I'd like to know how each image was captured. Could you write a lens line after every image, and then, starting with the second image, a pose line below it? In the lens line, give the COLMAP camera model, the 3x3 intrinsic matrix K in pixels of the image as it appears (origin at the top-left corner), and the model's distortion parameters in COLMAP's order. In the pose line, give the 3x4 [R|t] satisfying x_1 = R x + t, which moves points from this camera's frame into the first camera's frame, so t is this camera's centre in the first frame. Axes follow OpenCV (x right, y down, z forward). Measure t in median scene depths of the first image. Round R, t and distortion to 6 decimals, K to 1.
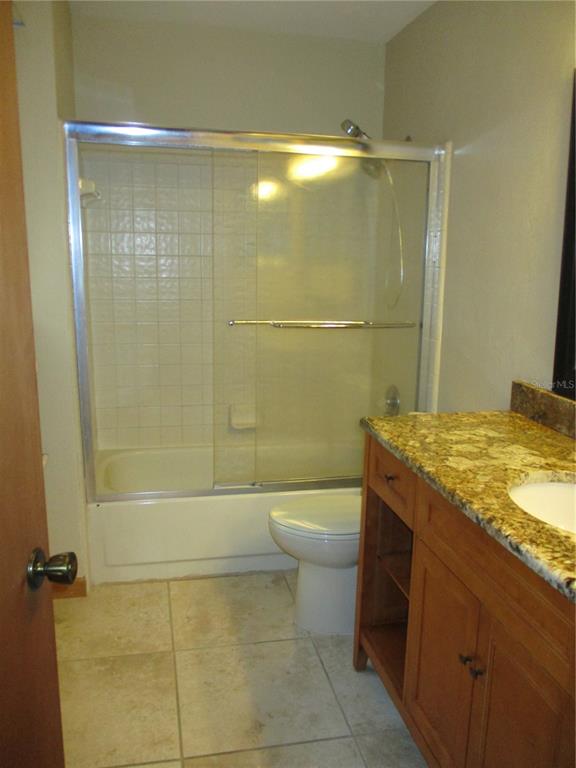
lens RADIAL K [[651.8, 0, 282.2], [0, 651.8, 387.1], [0, 0, 1]] dist [-0.033283, 0.032958]
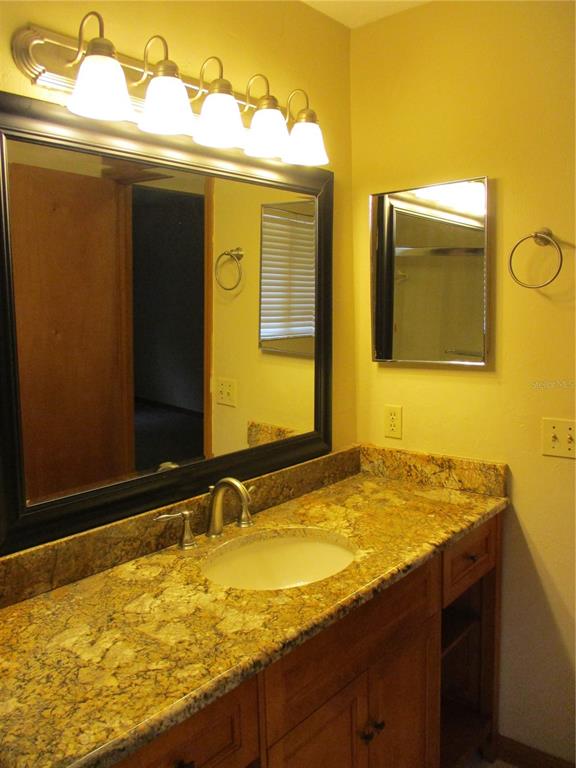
lens RADIAL K [[651.8, 0, 292.0], [0, 651.8, 383.0], [0, 0, 1]] dist [-0.033283, 0.032958]
pose [[-0.623565, -0.092578, 0.776270, -0.288192], [0.175822, 0.950918, 0.254641, -0.293553], [-0.761743, 0.295271, -0.576682, 1.156973]]
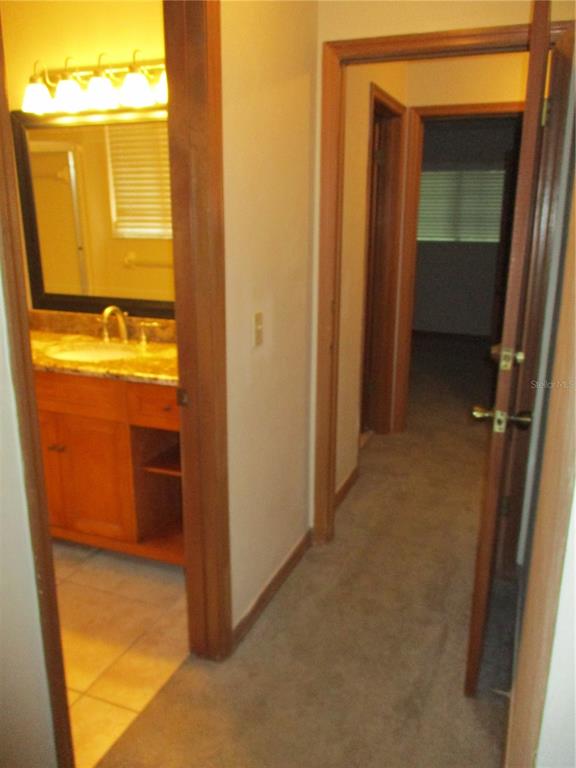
lens RADIAL K [[651.8, 0, 291.4], [0, 651.8, 388.3], [0, 0, 1]] dist [-0.033283, 0.032958]
pose [[0.563084, -0.224812, 0.795233, -0.589648], [0.171951, 0.973098, 0.153340, 0.066829], [-0.808313, 0.050398, 0.586593, -0.497290]]
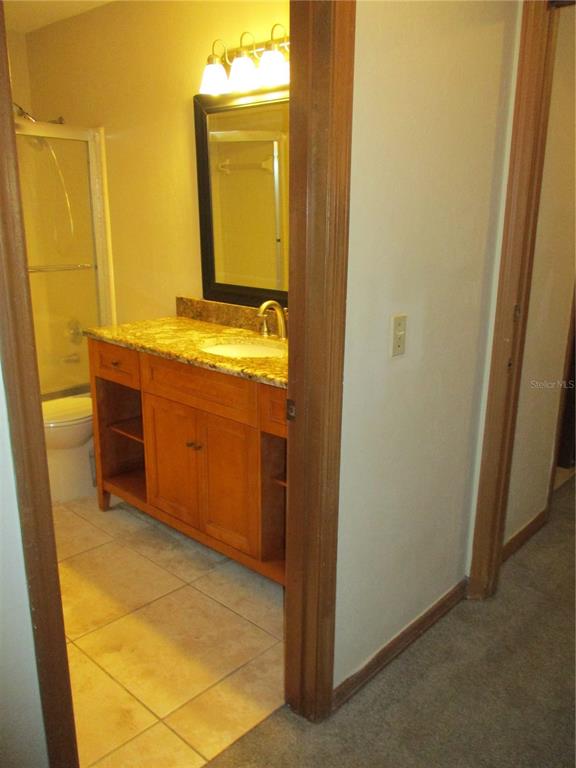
lens RADIAL K [[651.8, 0, 285.2], [0, 651.8, 388.4], [0, 0, 1]] dist [-0.033283, 0.032958]
pose [[0.824923, -0.157413, 0.542884, -0.340145], [0.121319, 0.987365, 0.101946, 0.091145], [-0.552072, -0.018236, 0.833597, -0.476282]]
